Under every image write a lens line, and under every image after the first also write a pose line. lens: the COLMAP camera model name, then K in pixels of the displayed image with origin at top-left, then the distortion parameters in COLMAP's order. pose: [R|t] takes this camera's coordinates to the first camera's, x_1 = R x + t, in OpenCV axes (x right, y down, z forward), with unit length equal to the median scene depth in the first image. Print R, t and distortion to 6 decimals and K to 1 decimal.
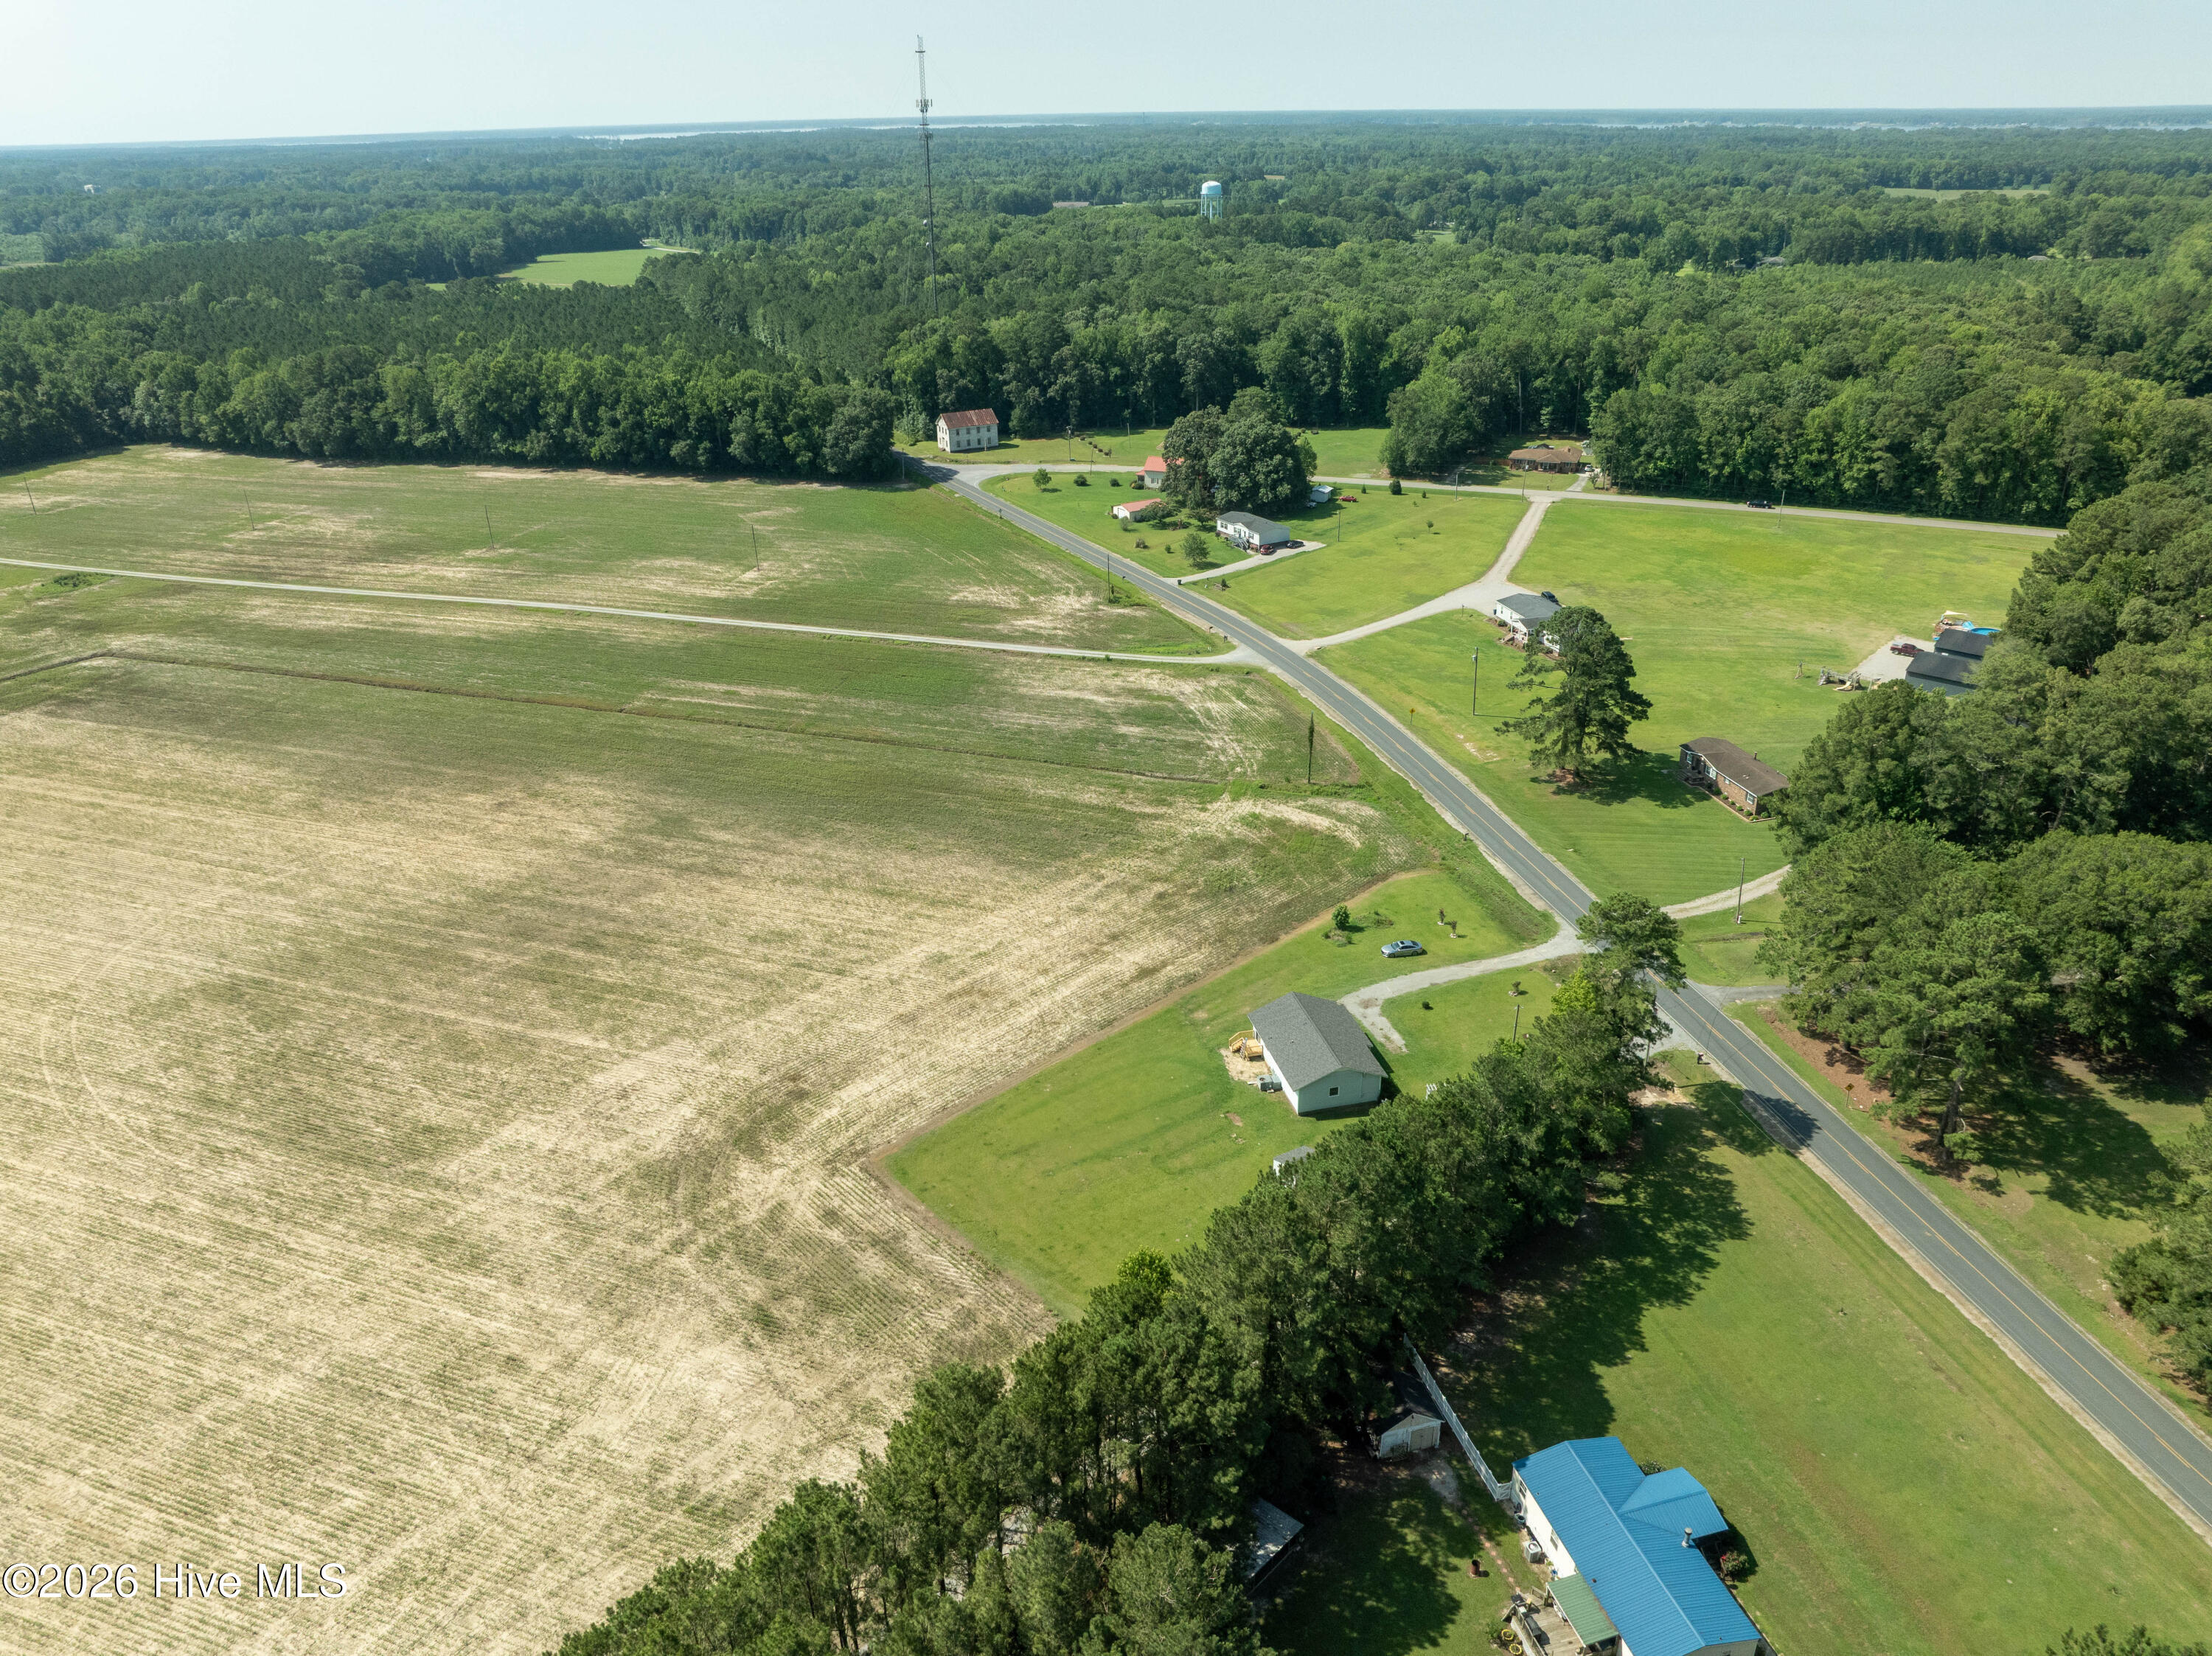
lens RADIAL K [[1558.3, 0, 1121.4], [0, 1558.3, 831.2], [0, 0, 1]] dist [-0.034273, -0.006326]
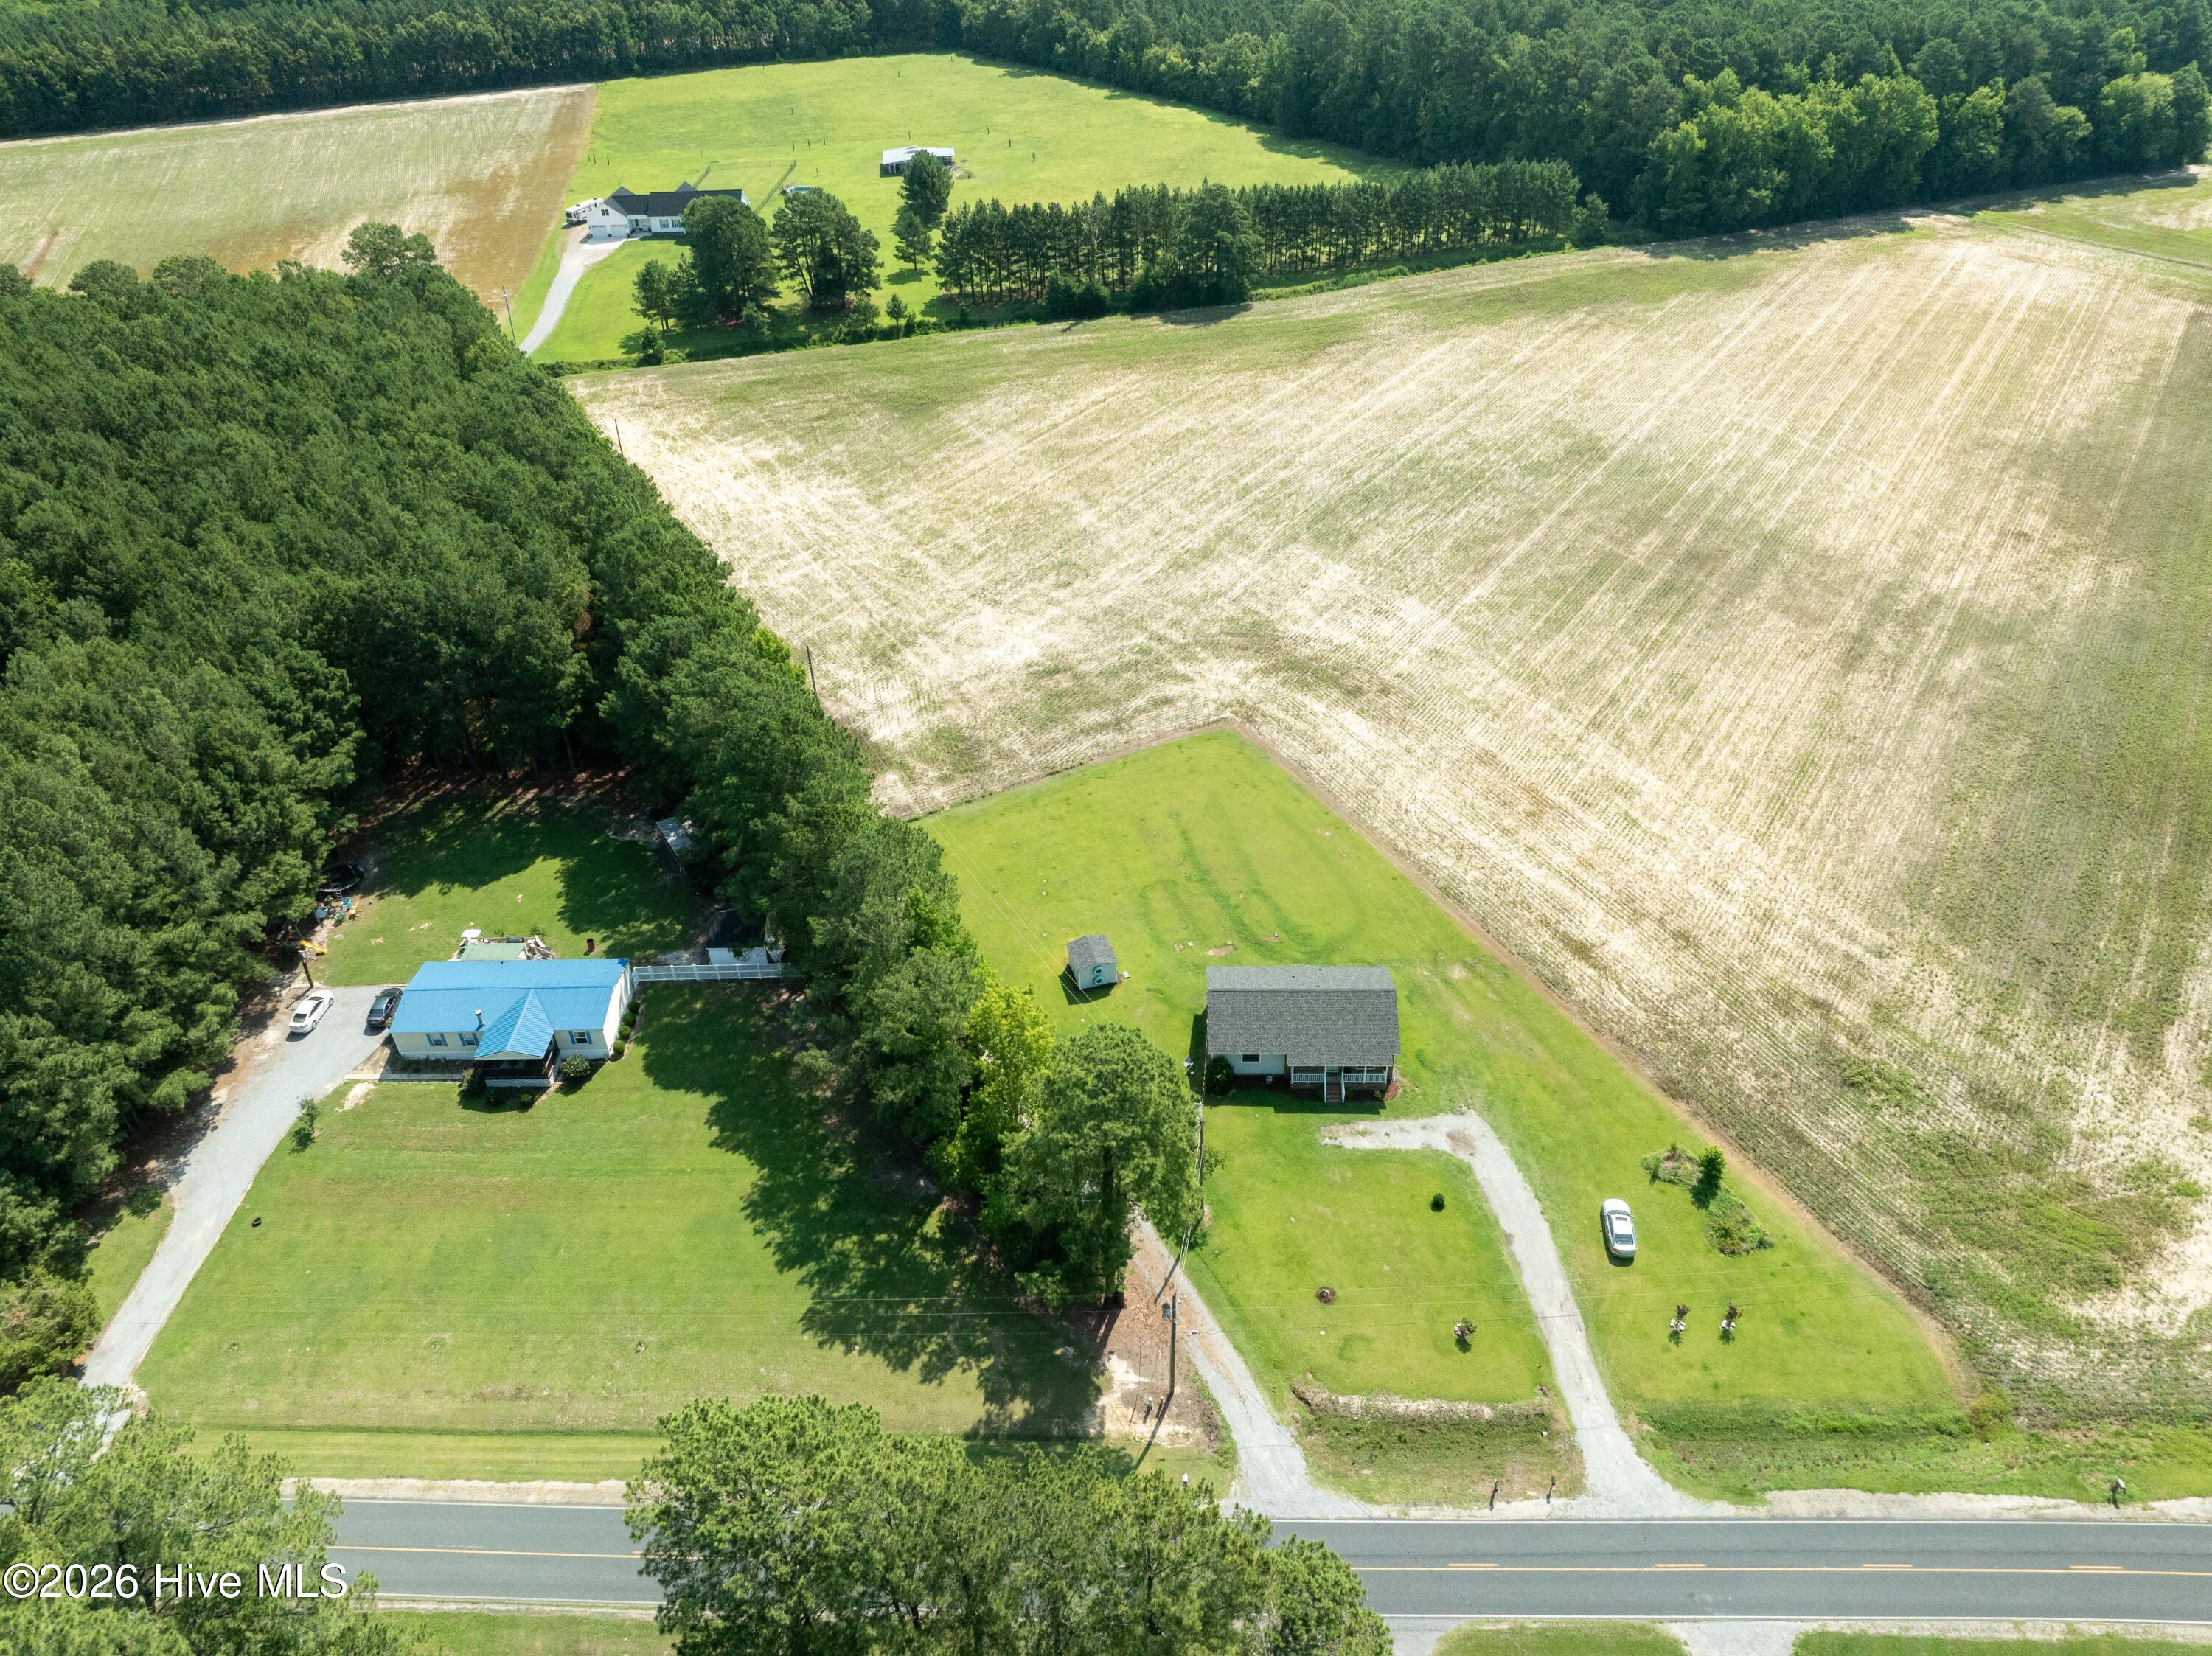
lens RADIAL K [[1561.2, 0, 1121.3], [0, 1561.2, 830.3], [0, 0, 1]] dist [-0.036481, -0.007042]
pose [[-0.263198, 0.596894, -0.757921, 0.455768], [-0.384410, 0.655674, 0.649861, -0.260476], [0.884848, 0.462395, 0.056880, 0.560662]]
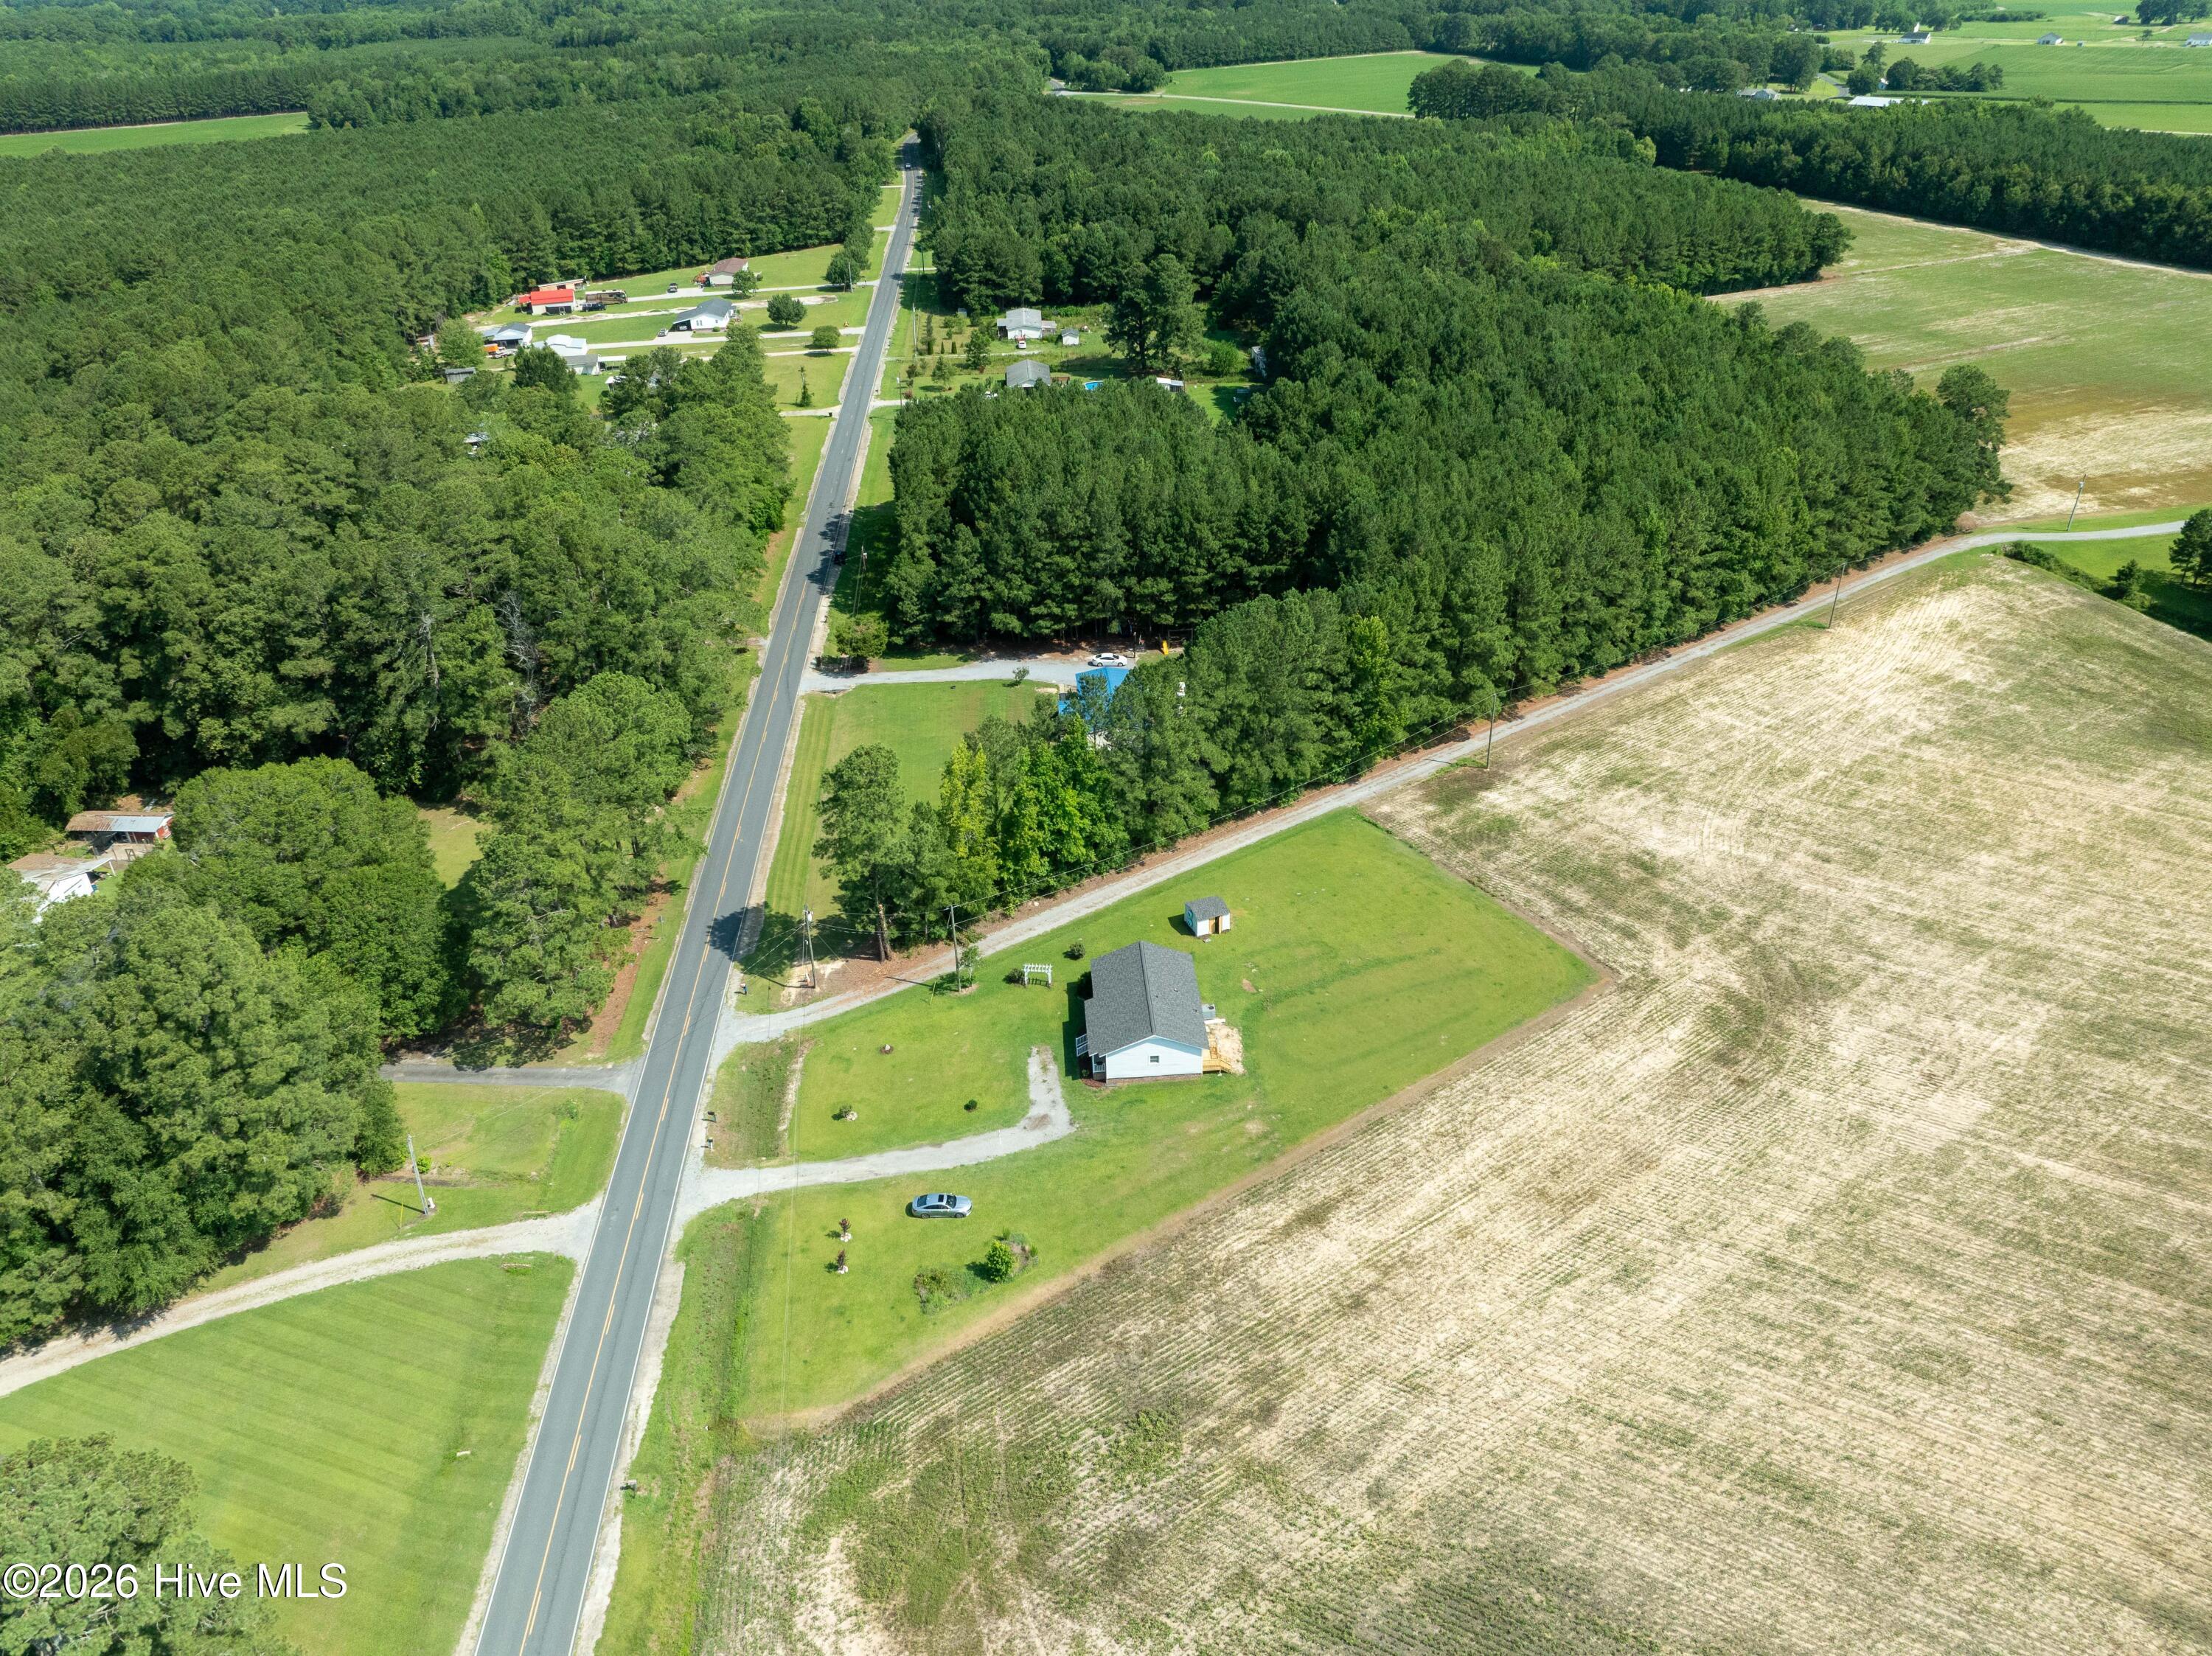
lens RADIAL K [[1561.2, 0, 1121.3], [0, 1561.2, 830.3], [0, 0, 1]] dist [-0.036481, -0.007042]
pose [[-0.985577, -0.058456, 0.158808, 0.000631], [0.098673, 0.563888, 0.819935, -0.447338], [-0.137480, 0.823780, -0.549987, 0.950908]]
